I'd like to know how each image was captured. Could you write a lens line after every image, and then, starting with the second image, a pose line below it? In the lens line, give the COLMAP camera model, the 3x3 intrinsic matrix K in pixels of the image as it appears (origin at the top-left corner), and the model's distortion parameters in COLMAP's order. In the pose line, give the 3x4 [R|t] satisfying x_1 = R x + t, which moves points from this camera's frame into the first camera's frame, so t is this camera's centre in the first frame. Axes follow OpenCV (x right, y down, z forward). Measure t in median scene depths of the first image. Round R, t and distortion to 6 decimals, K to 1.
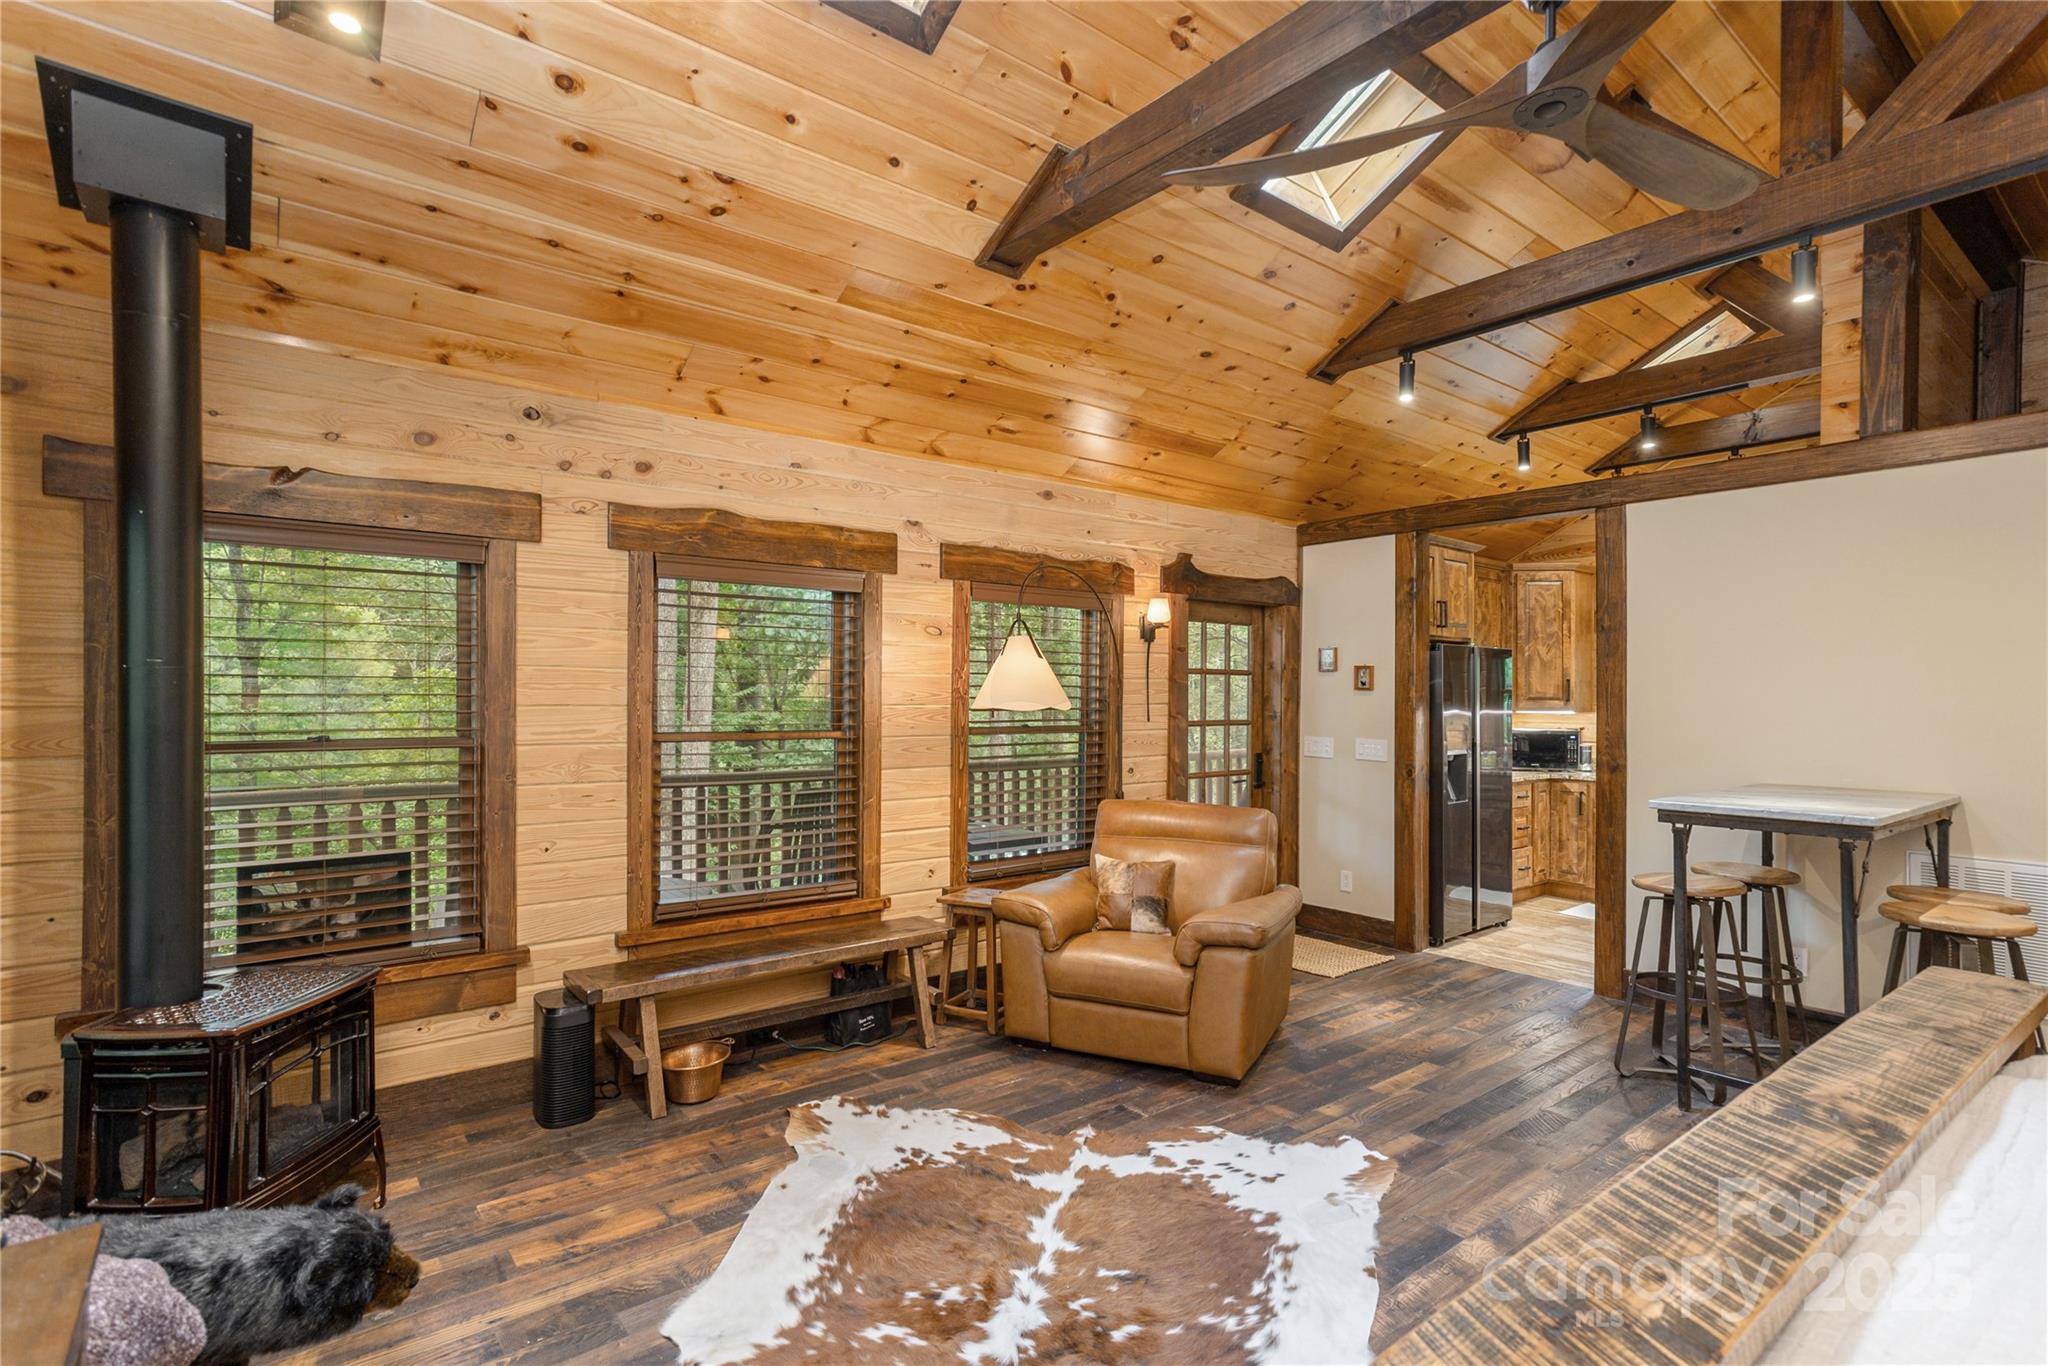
lens RADIAL K [[1022.9, 0, 1035.0], [0, 1022.9, 691.0], [0, 0, 1]] dist [-0.019620, -0.000157]
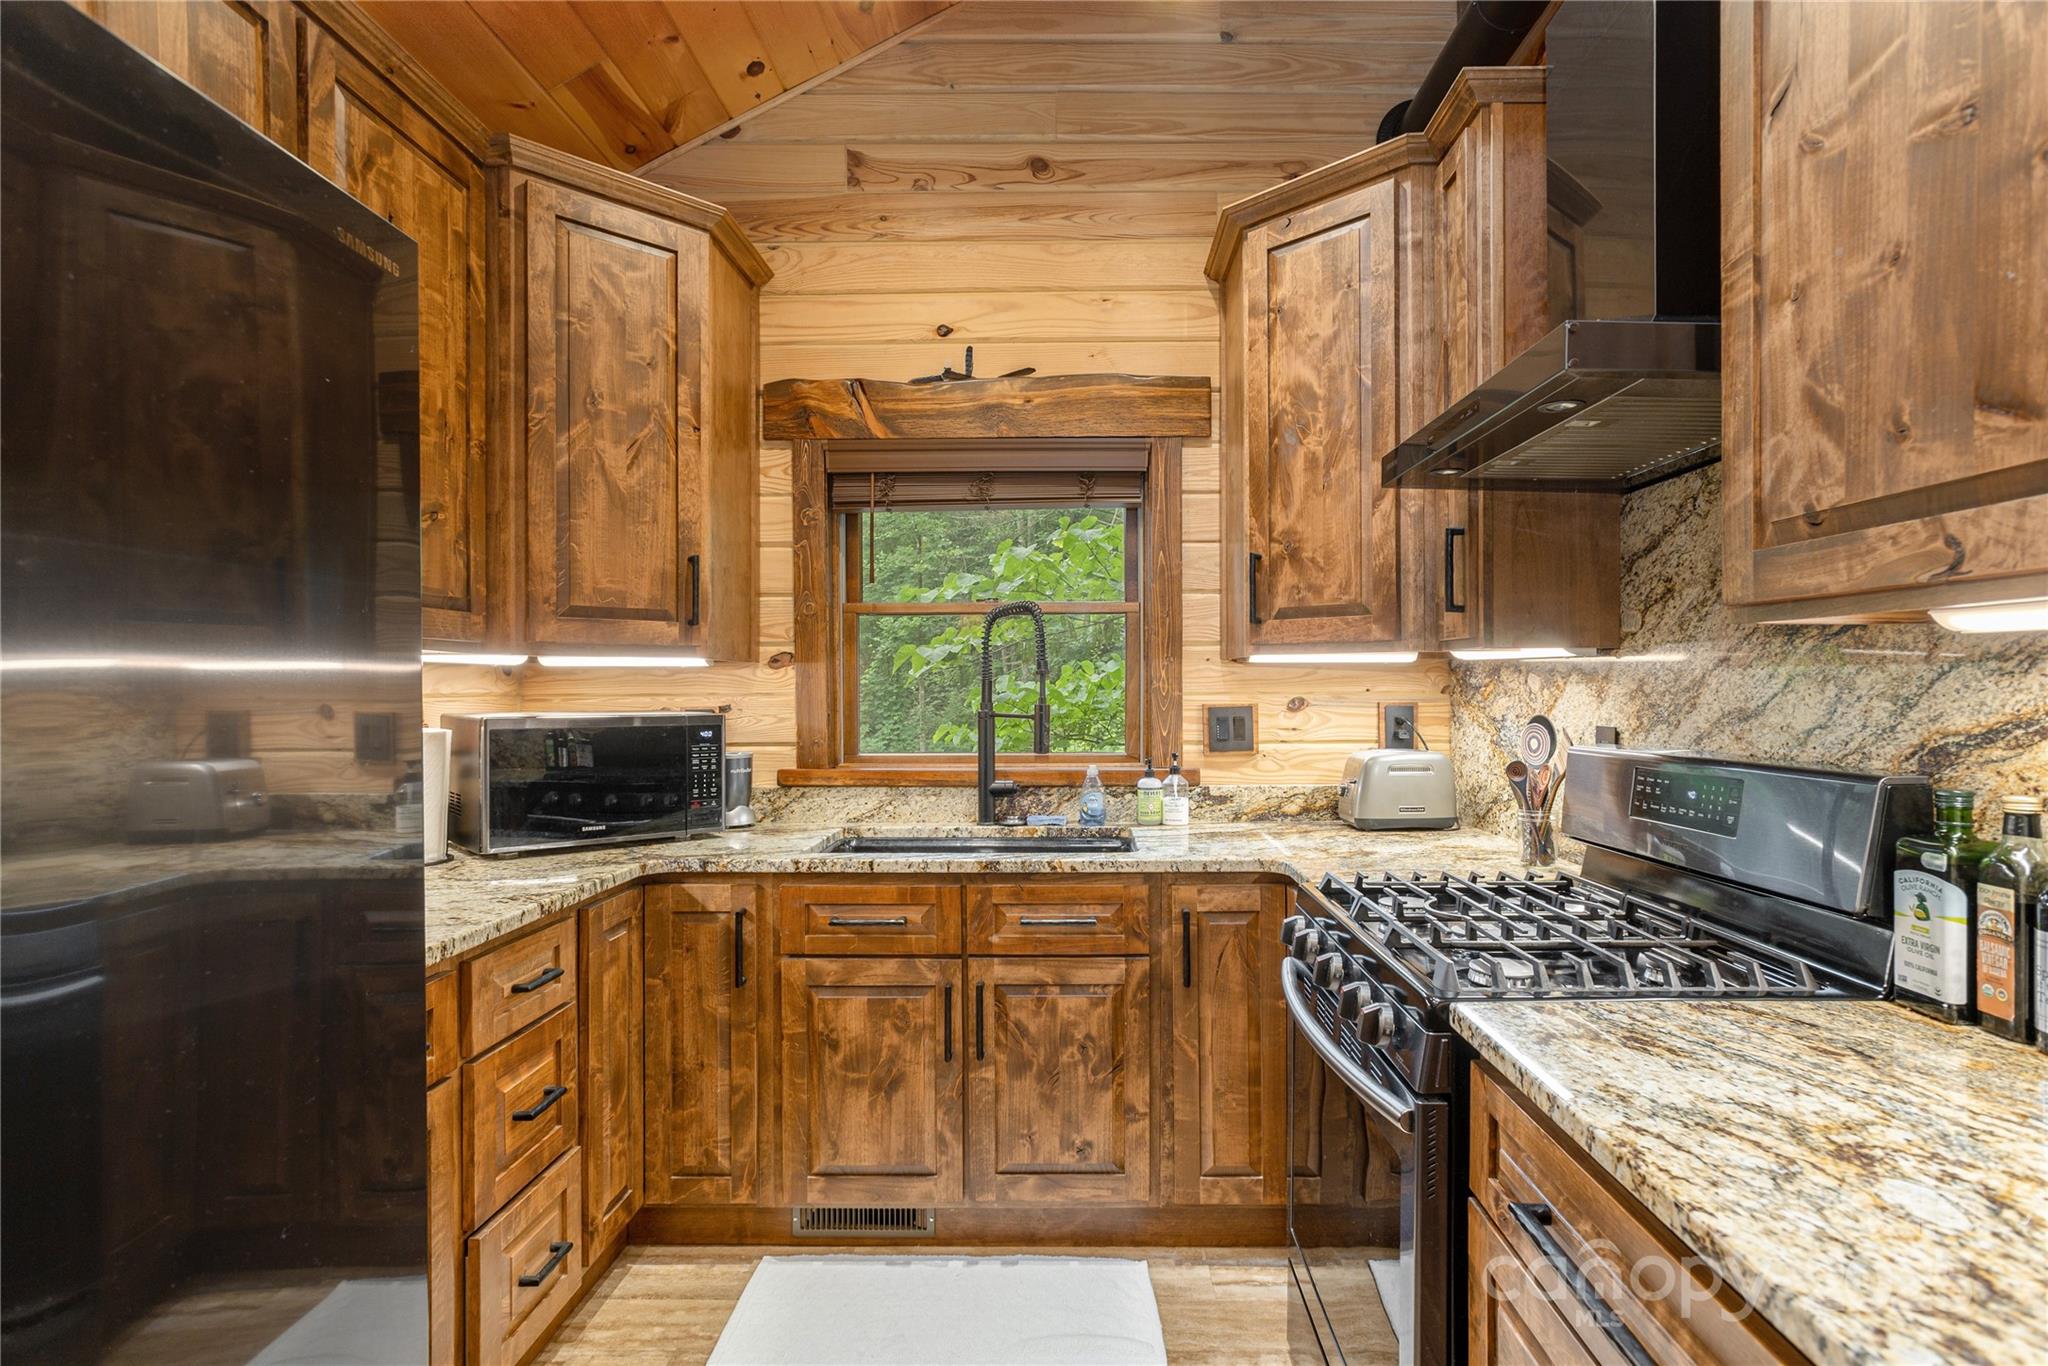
lens RADIAL K [[1022.9, 0, 1043.5], [0, 1022.9, 690.4], [0, 0, 1]] dist [-0.019620, -0.000157]
pose [[0.661253, -0.008531, 0.750115, 0.352799], [0.004516, 0.999962, 0.007392, 0.029330], [-0.750150, -0.001501, 0.661267, 0.698922]]
